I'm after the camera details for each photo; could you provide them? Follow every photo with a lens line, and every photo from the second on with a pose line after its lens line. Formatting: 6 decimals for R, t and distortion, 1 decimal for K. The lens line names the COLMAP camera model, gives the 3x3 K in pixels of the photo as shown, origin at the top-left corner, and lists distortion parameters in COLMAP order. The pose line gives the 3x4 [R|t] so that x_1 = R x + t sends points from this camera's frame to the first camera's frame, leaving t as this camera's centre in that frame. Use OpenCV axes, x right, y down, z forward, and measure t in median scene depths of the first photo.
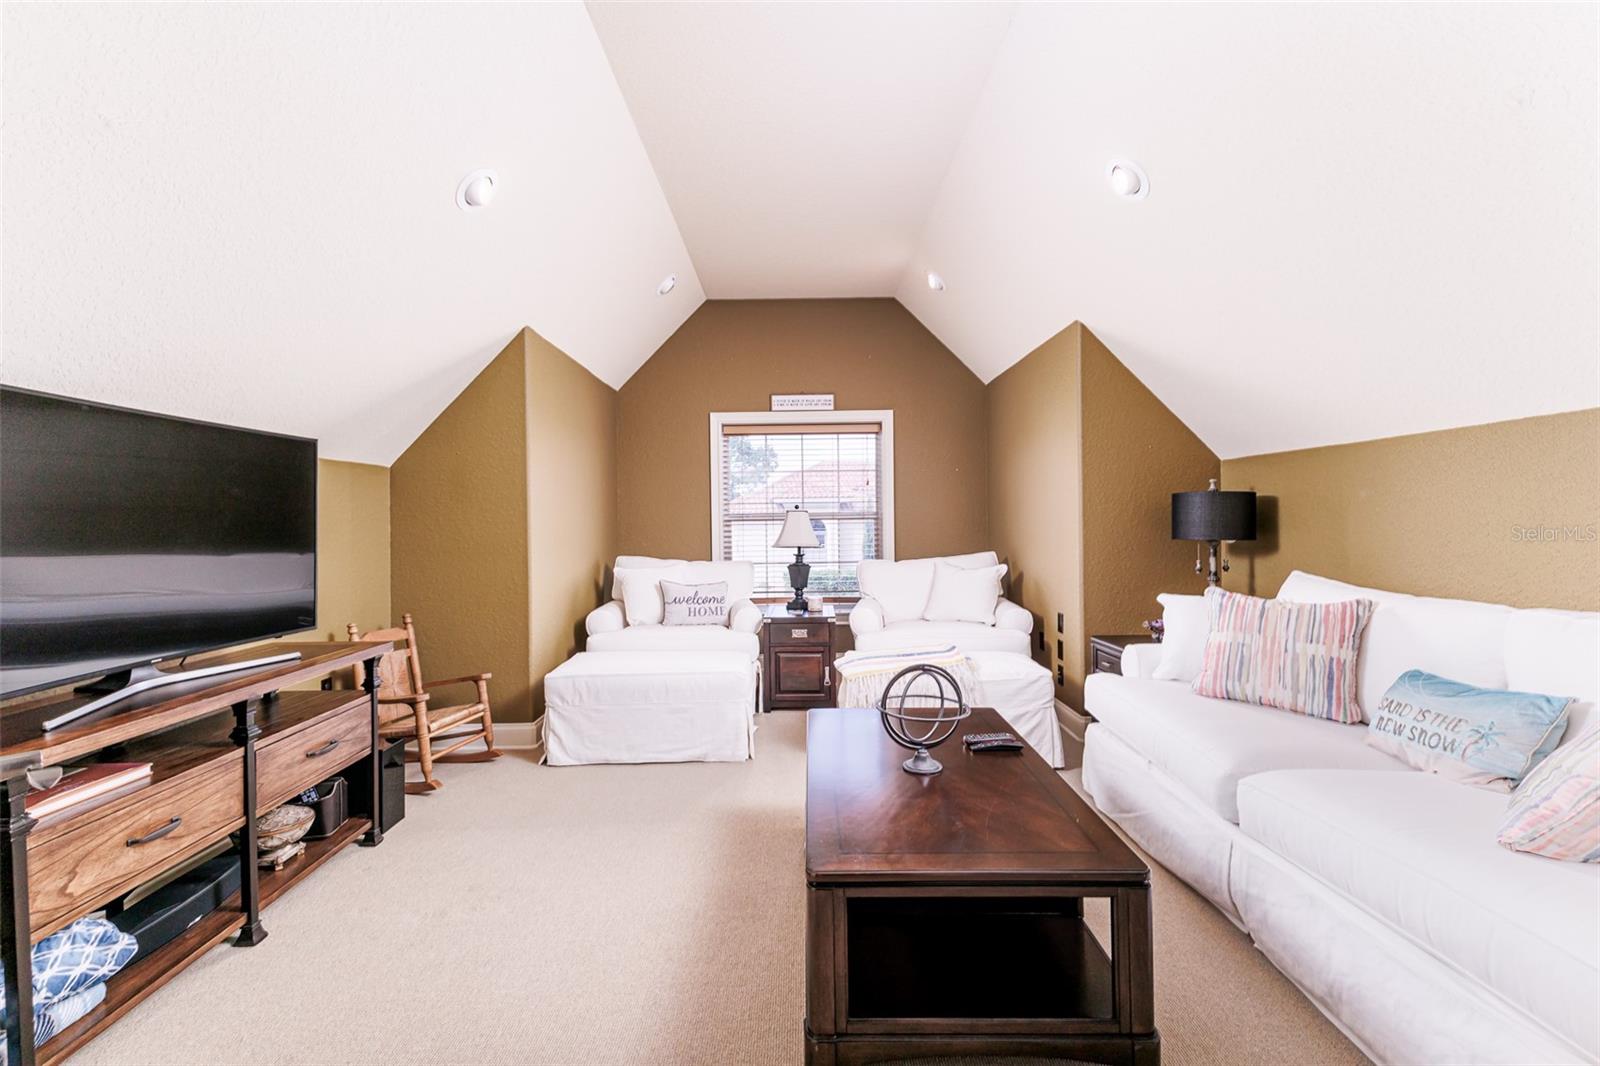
lens RADIAL K [[703.5, 0, 798.3], [0, 703.5, 526.4], [0, 0, 1]] dist [-0.000614, -0.000223]
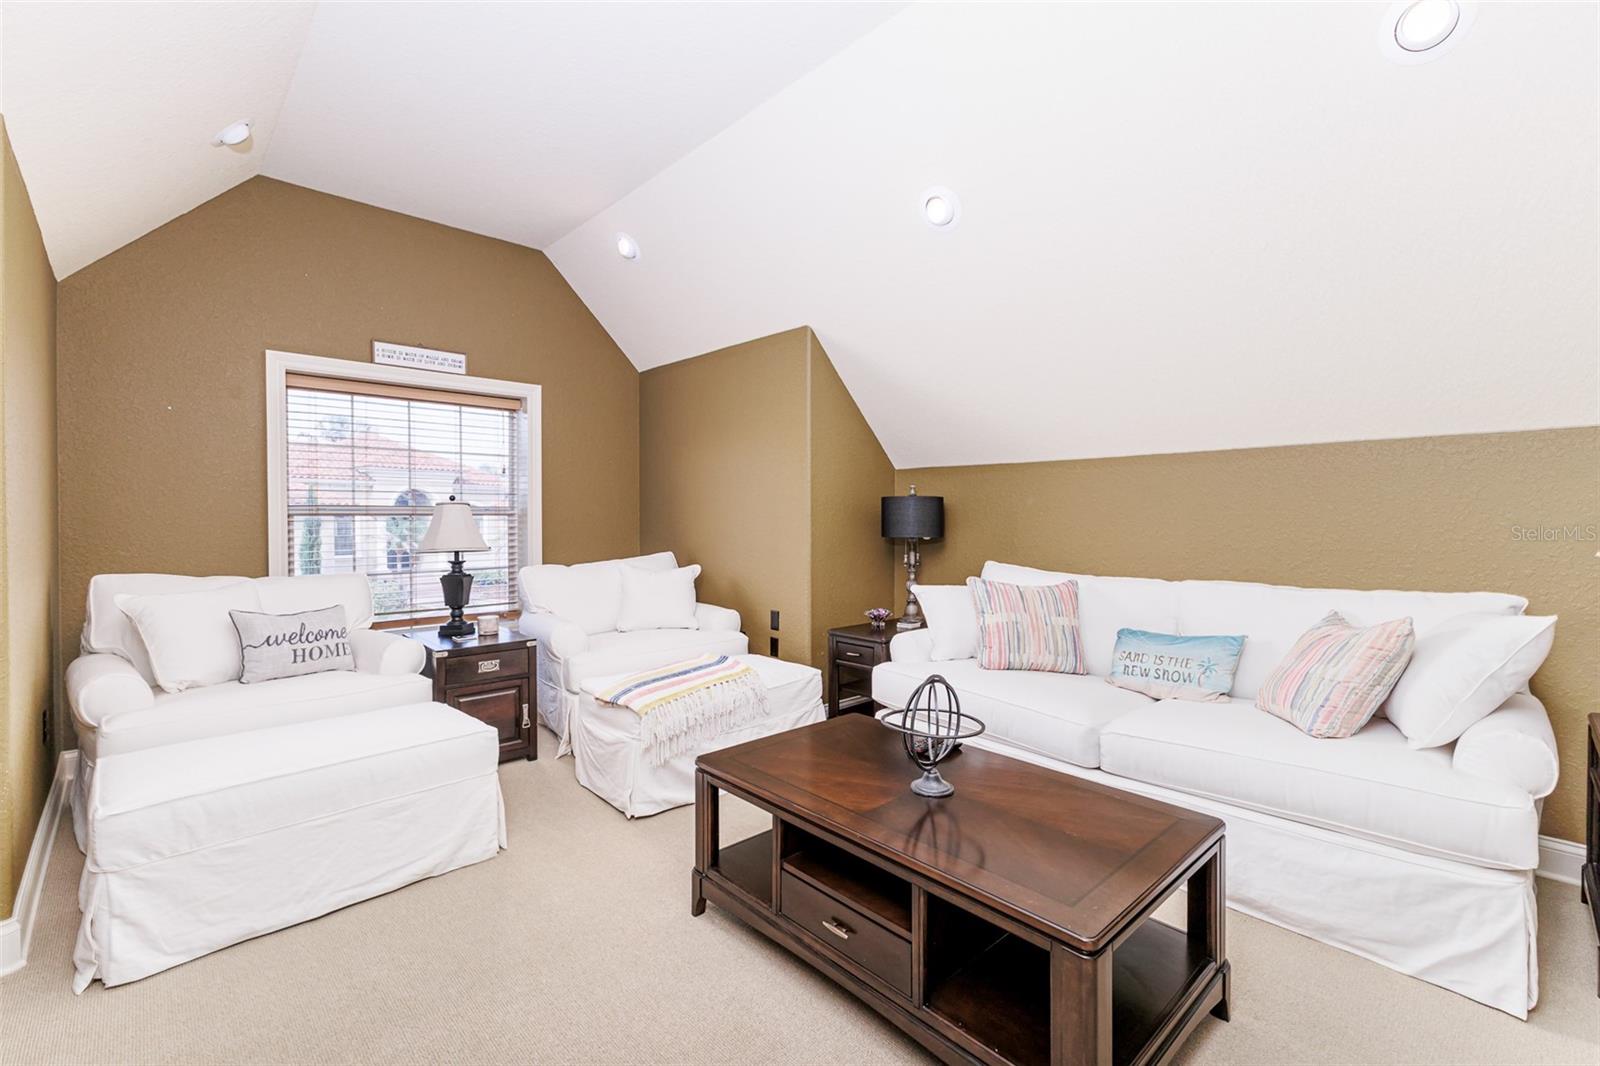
lens RADIAL K [[703.5, 0, 809.3], [0, 703.5, 525.9], [0, 0, 1]] dist [-0.000614, -0.000223]
pose [[0.715265, 0.004021, 0.698842, -0.279313], [-0.003960, 0.999991, -0.001702, 0.002417], [-0.698842, -0.001550, 0.715274, 0.223460]]
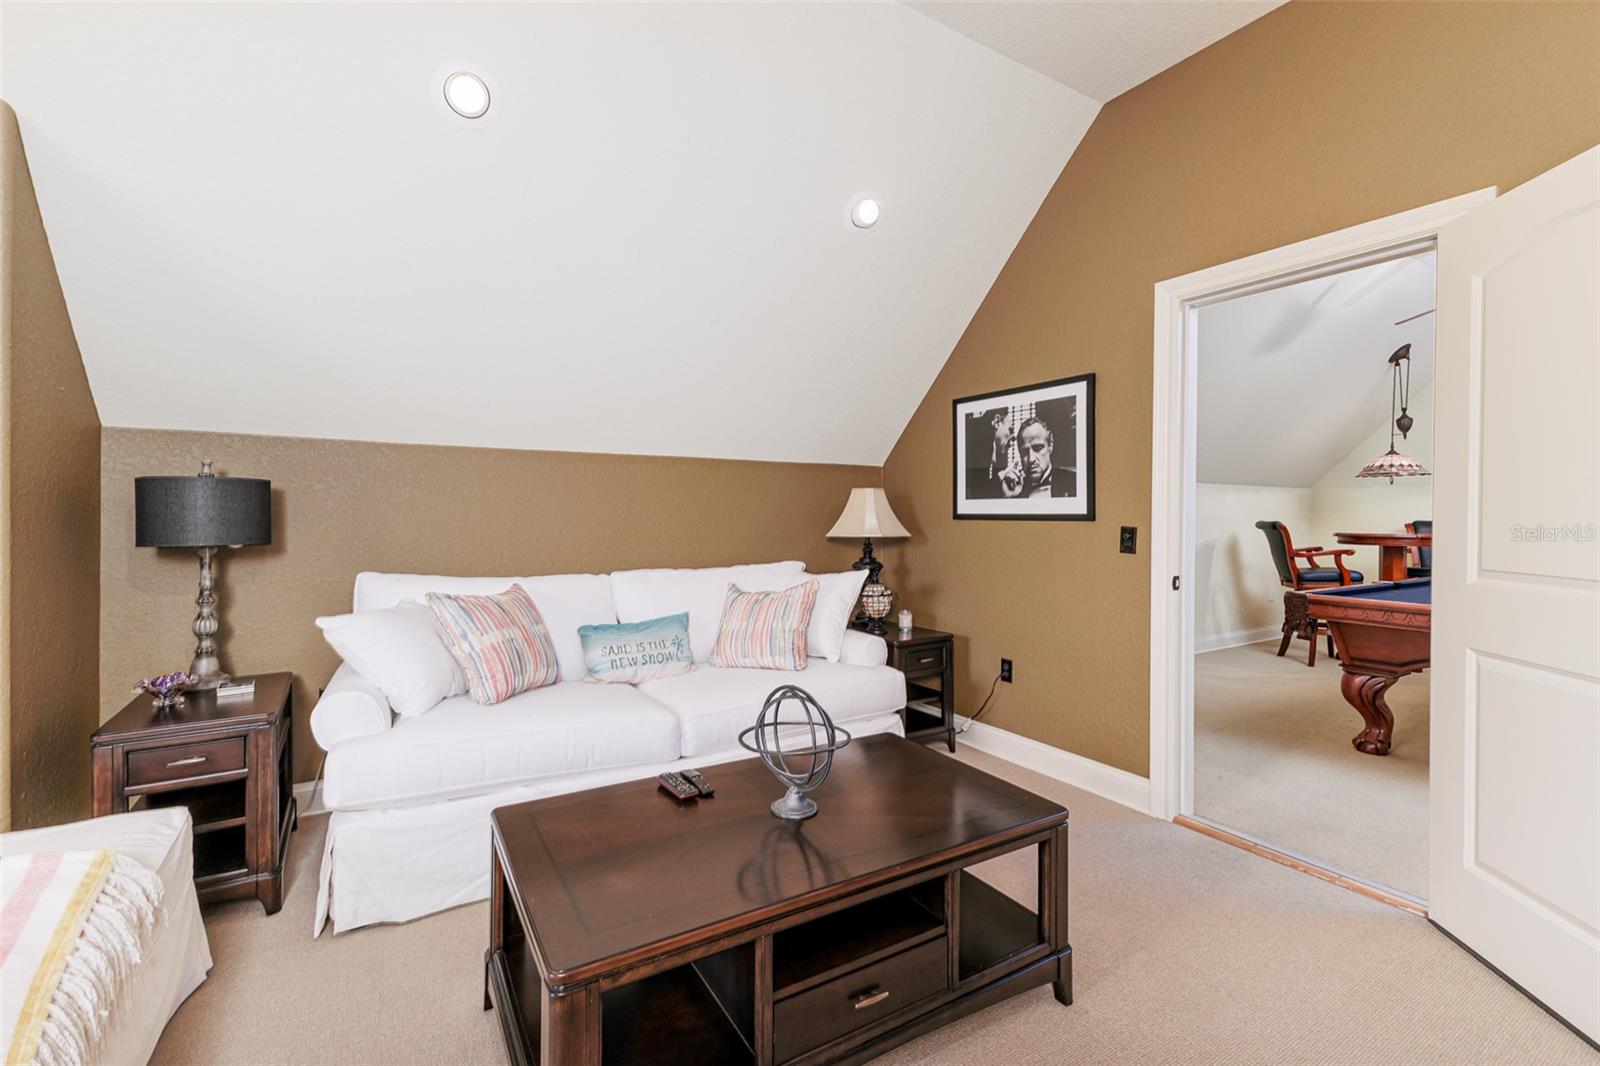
lens RADIAL K [[703.5, 0, 797.7], [0, 703.5, 518.4], [0, 0, 1]] dist [-0.000614, -0.000223]
pose [[-0.534231, 0.004844, 0.845324, -0.256795], [0.012158, 0.999924, 0.001954, -0.001313], [-0.845251, 0.011321, -0.534250, 0.701817]]
